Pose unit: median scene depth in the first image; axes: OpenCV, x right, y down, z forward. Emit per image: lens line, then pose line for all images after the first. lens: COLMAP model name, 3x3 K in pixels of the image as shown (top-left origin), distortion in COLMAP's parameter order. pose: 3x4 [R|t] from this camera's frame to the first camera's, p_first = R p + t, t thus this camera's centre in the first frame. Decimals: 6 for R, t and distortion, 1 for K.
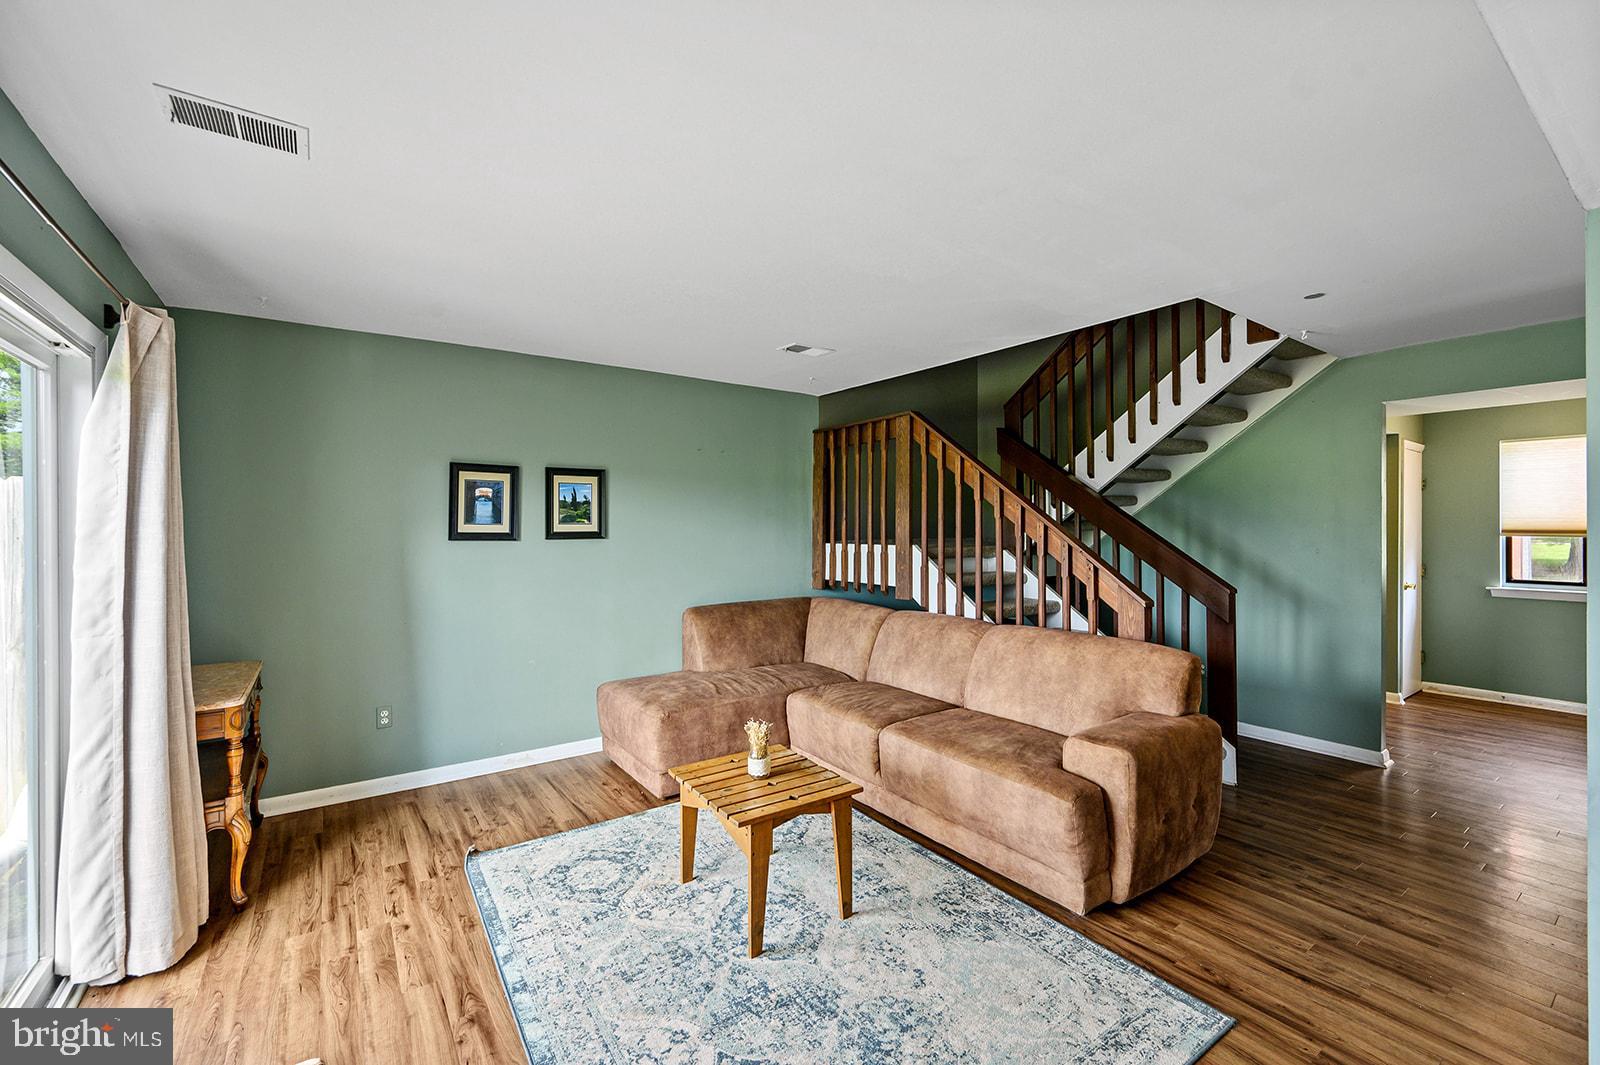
lens RADIAL K [[689.9, 0, 851.6], [0, 689.9, 522.7], [0, 0, 1]] dist [0.000846, 0.000868]
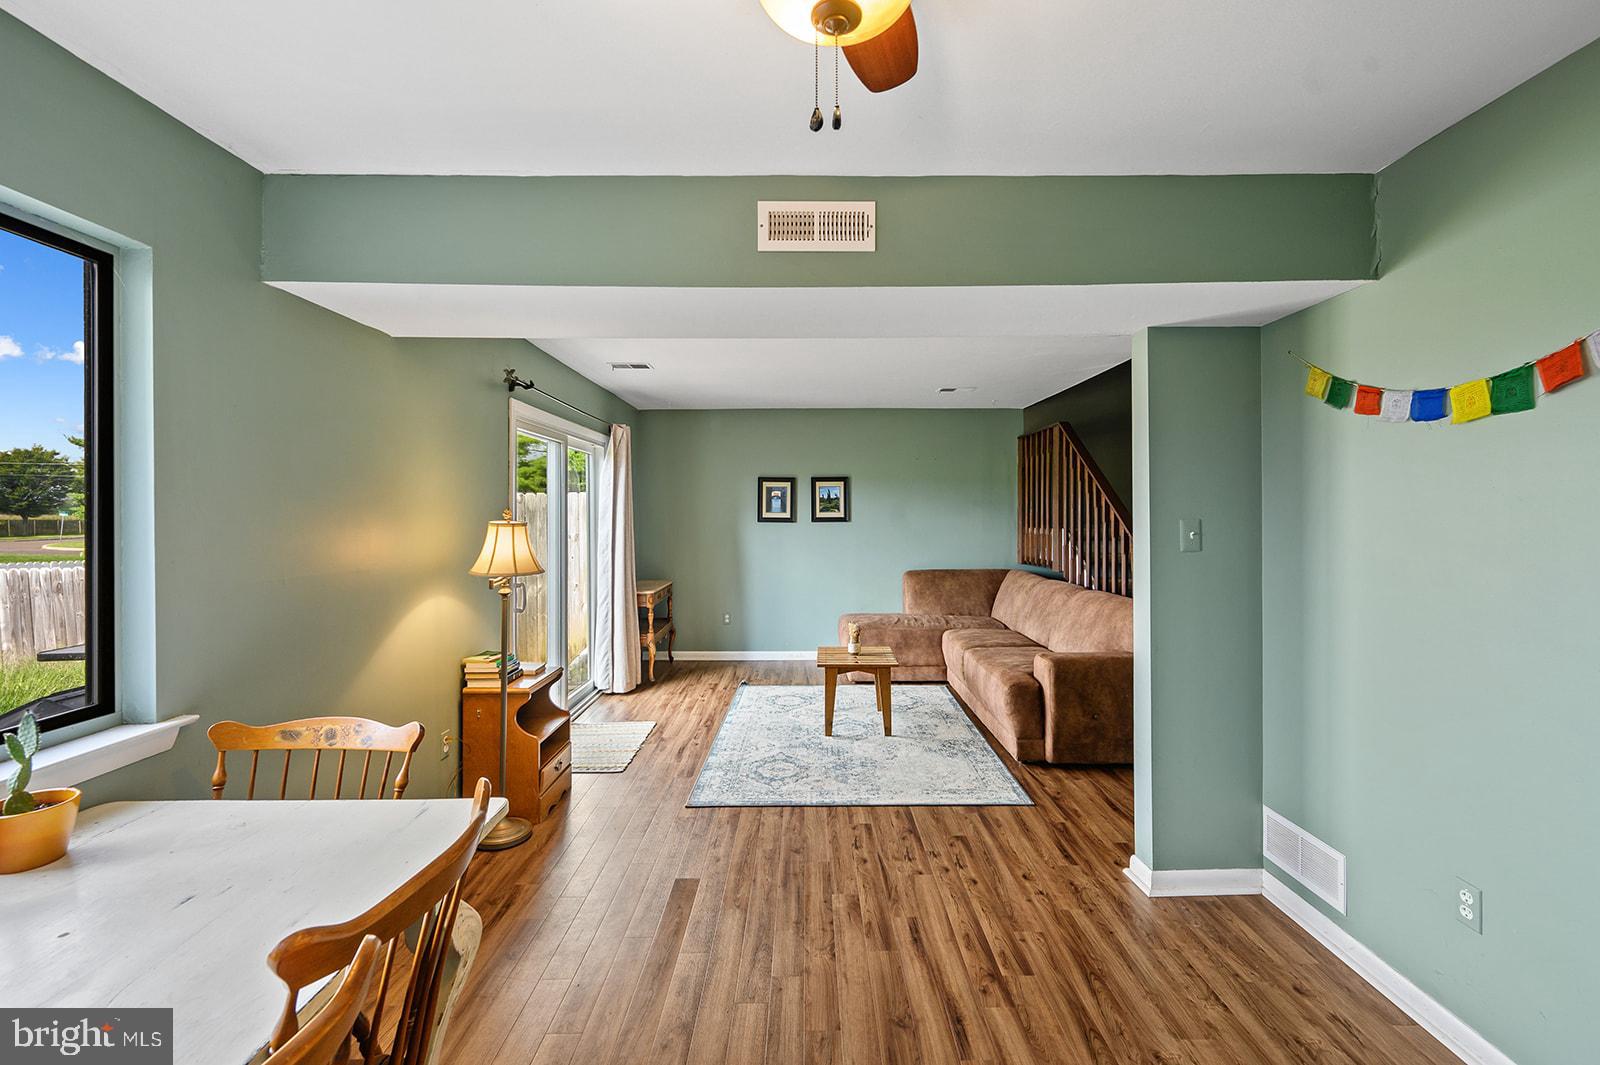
lens RADIAL K [[689.9, 0, 832.4], [0, 689.9, 515.2], [0, 0, 1]] dist [0.000846, 0.000868]
pose [[0.829677, 0.000633, -0.558243, 0.543096], [0.002305, 0.999987, 0.004561, 0.001070], [0.558239, -0.005071, 0.829665, -0.338616]]
